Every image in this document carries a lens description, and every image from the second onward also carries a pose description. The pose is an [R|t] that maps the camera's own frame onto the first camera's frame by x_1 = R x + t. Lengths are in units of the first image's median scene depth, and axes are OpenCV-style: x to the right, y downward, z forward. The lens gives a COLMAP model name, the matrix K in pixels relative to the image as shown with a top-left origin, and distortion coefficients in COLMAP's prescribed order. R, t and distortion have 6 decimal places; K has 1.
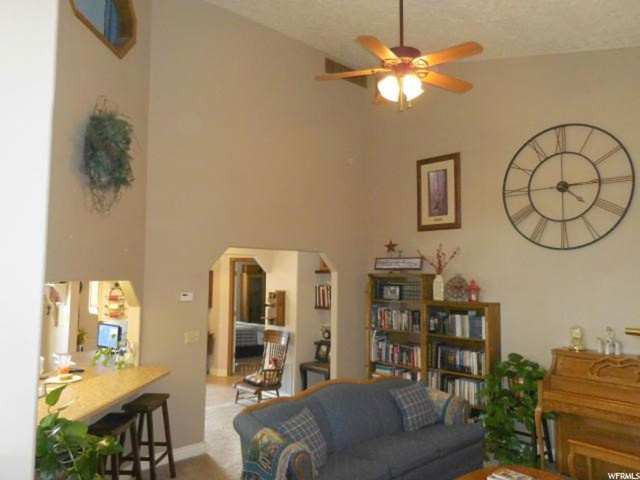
lens RADIAL K [[497.5, 0, 318.8], [0, 497.5, 237.2], [0, 0, 1]] dist [-0.009876, 0.017118]
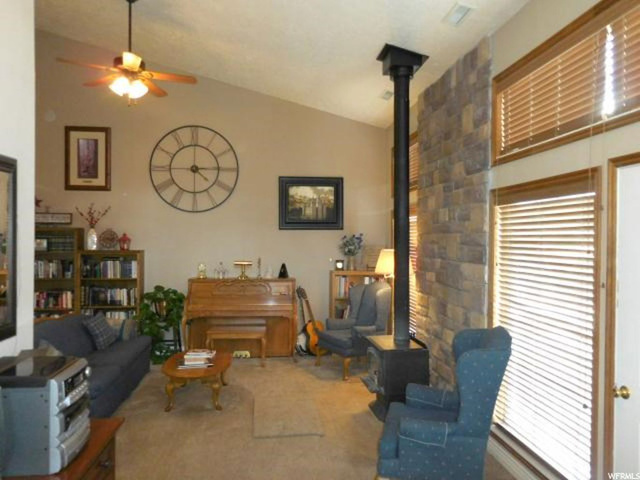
lens RADIAL K [[497.5, 0, 320.8], [0, 497.5, 240.4], [0, 0, 1]] dist [-0.009876, 0.017118]
pose [[0.592236, -0.012764, 0.805664, -0.422101], [-0.066234, 0.995720, 0.064463, -0.010568], [-0.803038, -0.091540, 0.588855, -0.157466]]
